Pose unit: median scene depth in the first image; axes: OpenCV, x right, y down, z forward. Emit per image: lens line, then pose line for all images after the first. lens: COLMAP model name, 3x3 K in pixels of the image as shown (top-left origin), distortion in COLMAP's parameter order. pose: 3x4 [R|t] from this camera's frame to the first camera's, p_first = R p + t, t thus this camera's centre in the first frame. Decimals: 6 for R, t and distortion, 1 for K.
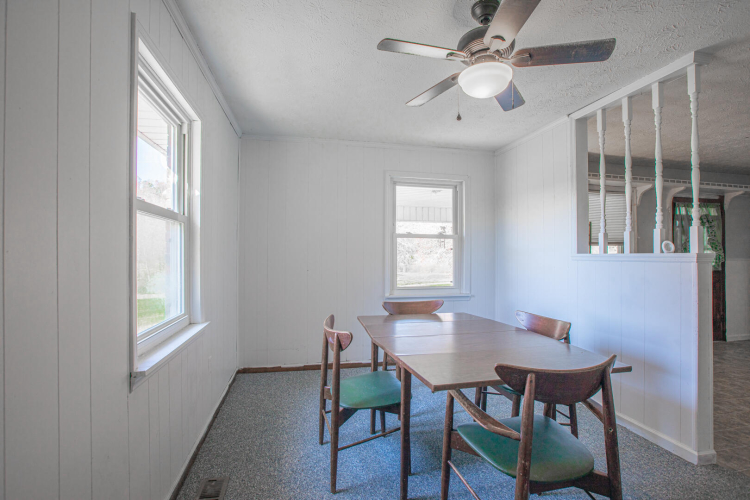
lens RADIAL K [[350.9, 0, 375.8], [0, 350.9, 250.2], [0, 0, 1]] dist [-0.012811, 0.003493]
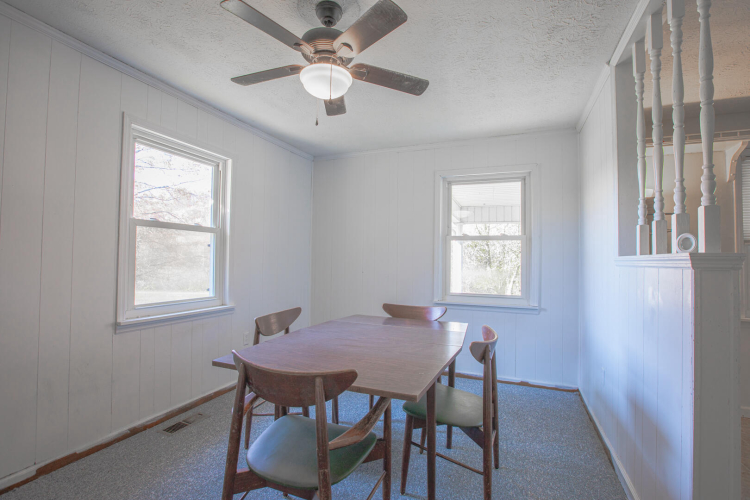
lens RADIAL K [[350.9, 0, 372.9], [0, 350.9, 252.3], [0, 0, 1]] dist [-0.012811, 0.003493]
pose [[0.819869, -0.004879, -0.572531, 0.439494], [-0.003256, 0.999908, -0.013184, 0.009442], [0.572542, 0.012673, 0.819777, 0.109930]]
